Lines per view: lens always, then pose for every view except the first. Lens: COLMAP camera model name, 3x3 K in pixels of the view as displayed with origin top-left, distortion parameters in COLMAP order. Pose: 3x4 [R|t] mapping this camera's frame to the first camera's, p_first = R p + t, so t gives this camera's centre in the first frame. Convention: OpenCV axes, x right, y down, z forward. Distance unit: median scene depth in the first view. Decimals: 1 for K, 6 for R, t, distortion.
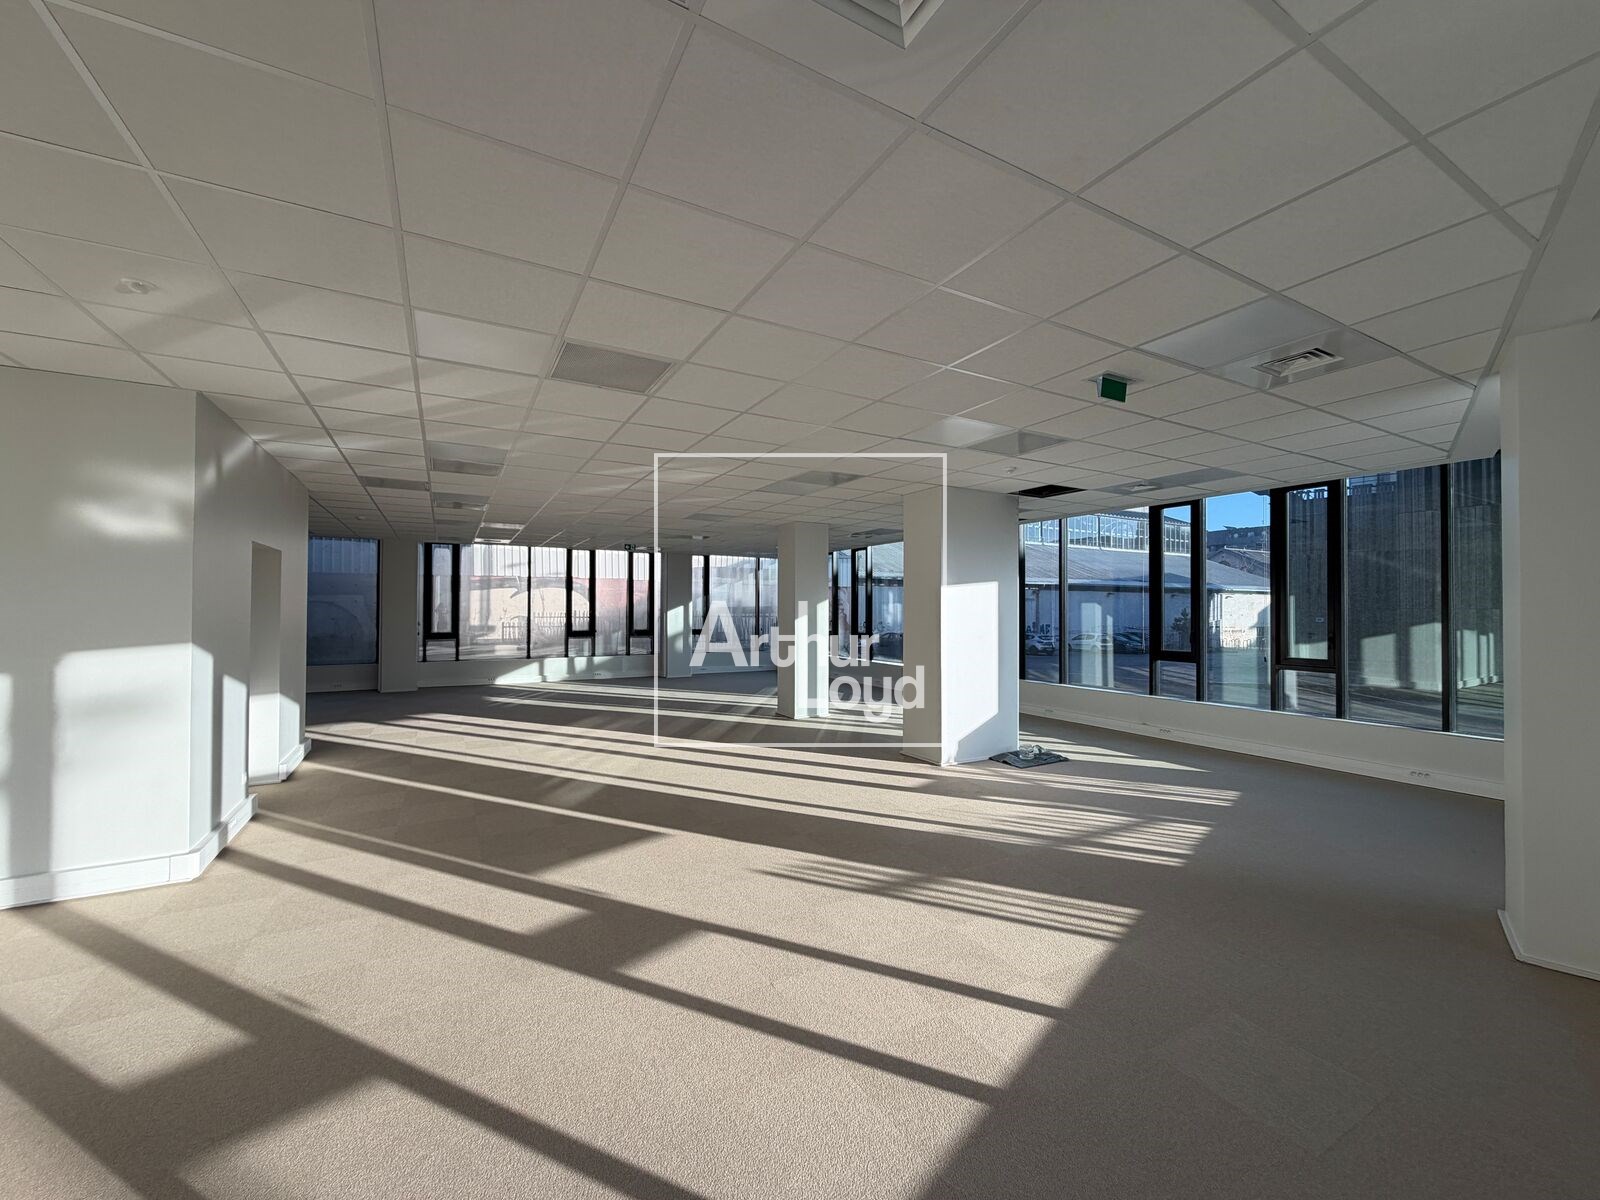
lens RADIAL K [[637.6, 0, 796.1], [0, 637.6, 595.7], [0, 0, 1]] dist [0.000051, 0.000019]
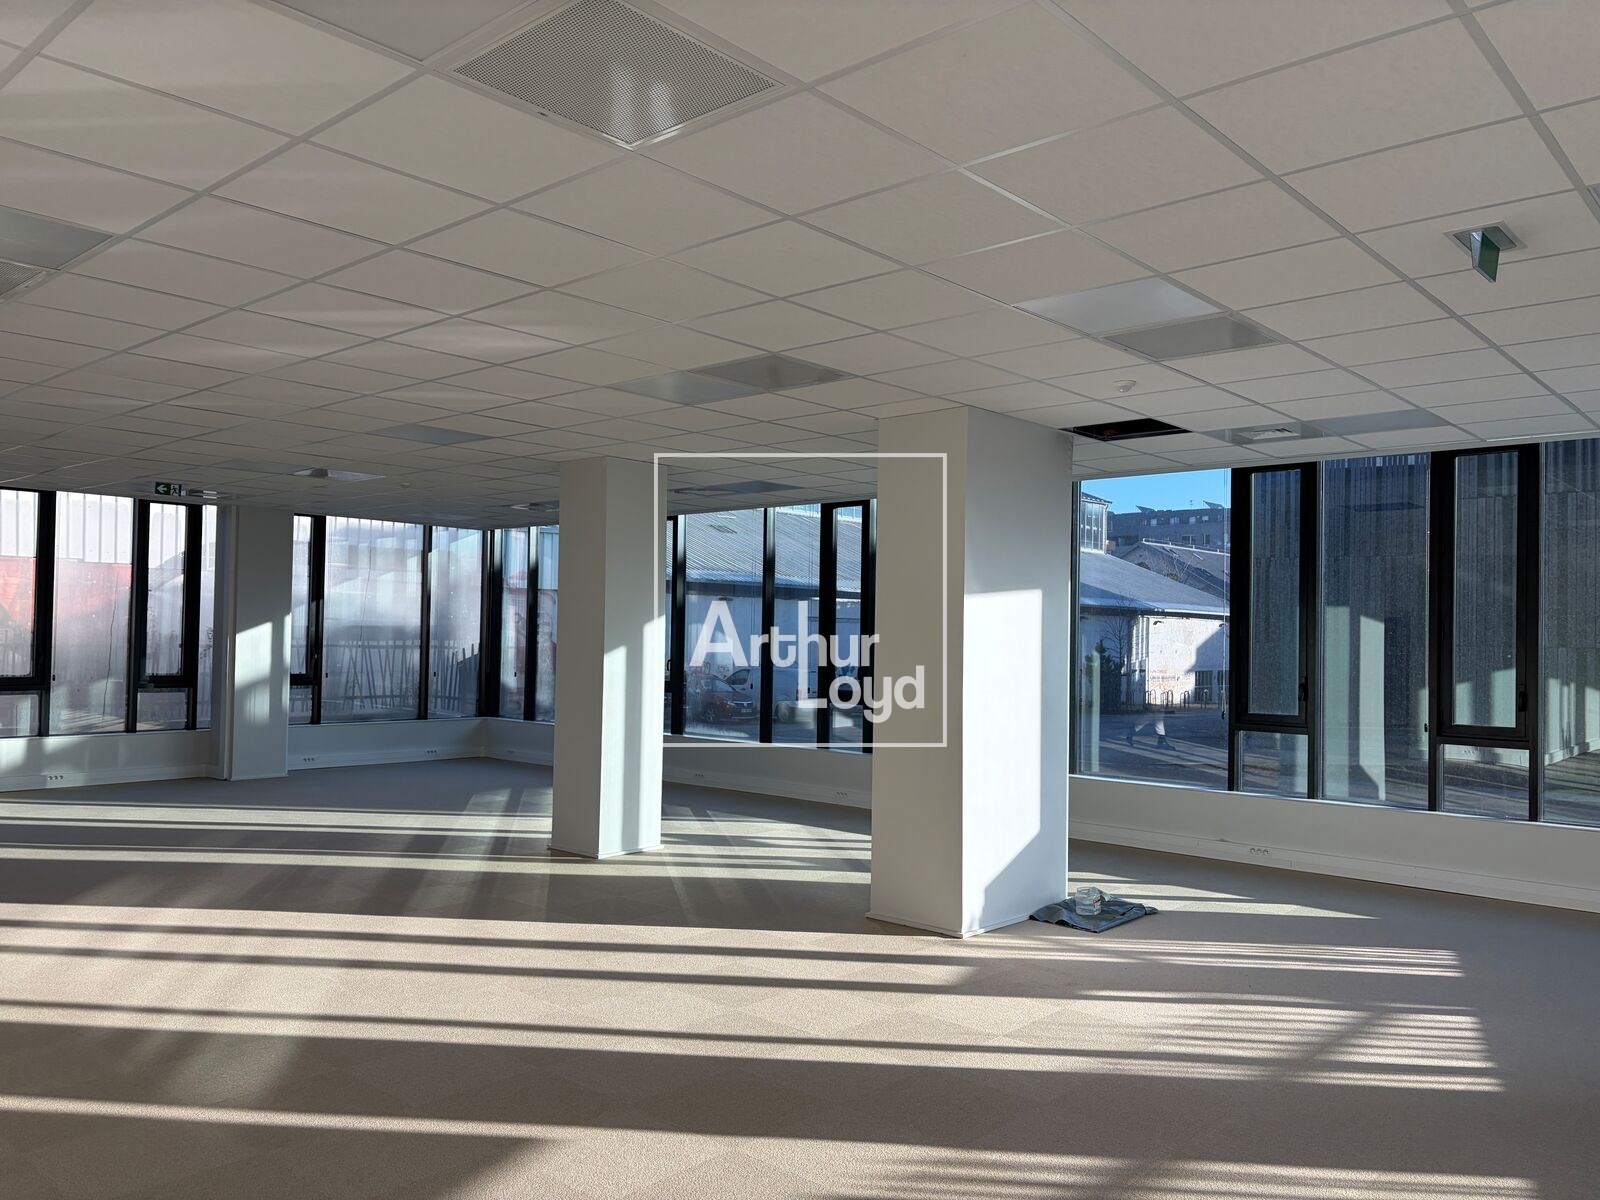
lens RADIAL K [[1205.4, 0, 802.8], [0, 1205.4, 611.0], [0, 0, 1]] dist [0.046319, -0.050107]
pose [[0.944674, 0.019763, 0.327414, -0.119347], [-0.020444, 0.999790, -0.001361, 0.000447], [-0.327373, -0.005408, 0.944880, 0.051773]]
